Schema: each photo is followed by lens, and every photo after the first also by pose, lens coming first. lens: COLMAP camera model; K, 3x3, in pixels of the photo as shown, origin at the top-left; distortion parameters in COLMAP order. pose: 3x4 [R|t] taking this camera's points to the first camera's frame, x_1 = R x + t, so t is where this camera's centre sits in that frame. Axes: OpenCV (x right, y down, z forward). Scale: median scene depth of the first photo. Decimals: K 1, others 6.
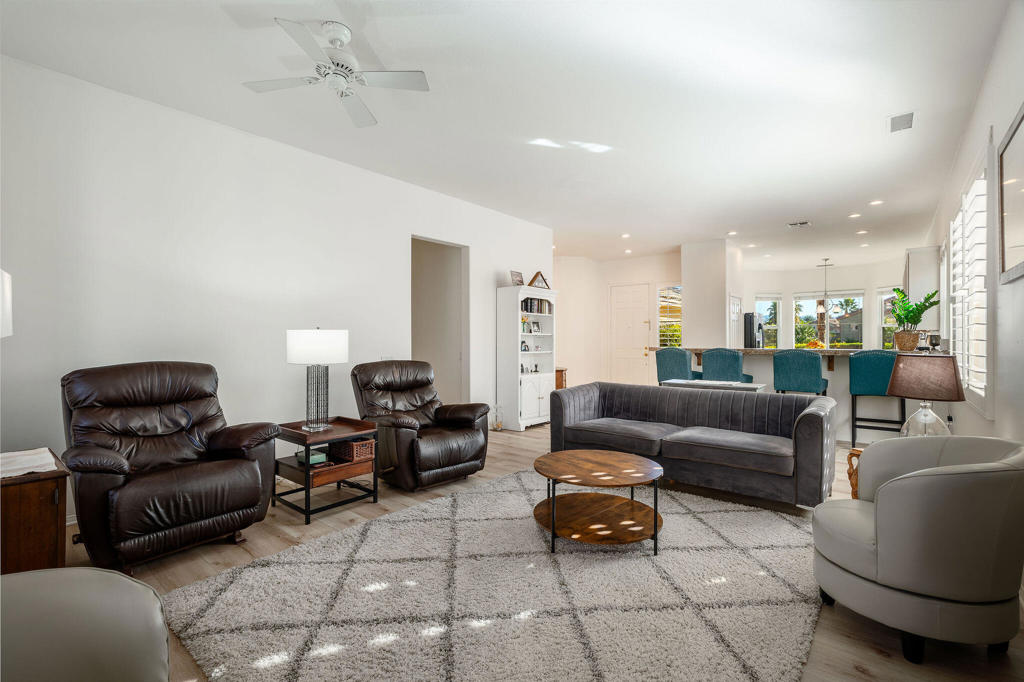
lens RADIAL K [[459.9, 0, 512.0], [0, 459.9, 341.0], [0, 0, 1]] dist [-0.001004, -0.000024]
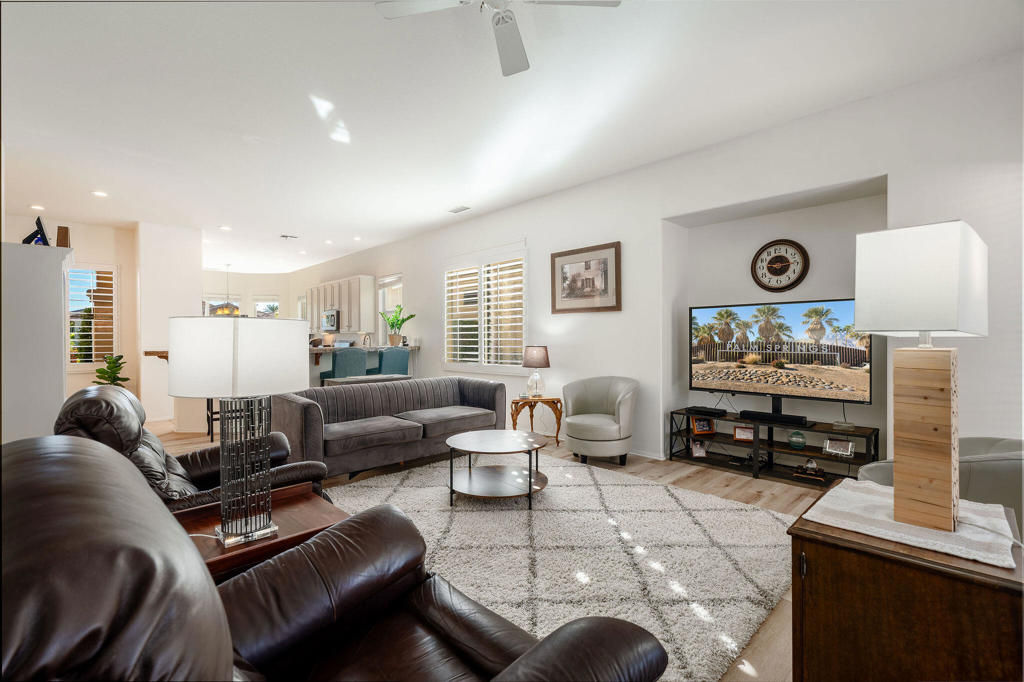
lens RADIAL K [[459.9, 0, 512.0], [0, 459.9, 341.0], [0, 0, 1]] dist [-0.001004, -0.000024]
pose [[0.106898, -0.011244, 0.994206, -0.967228], [0.009740, 0.999900, 0.010262, -0.012014], [-0.994222, 0.008586, 0.106997, 0.755338]]
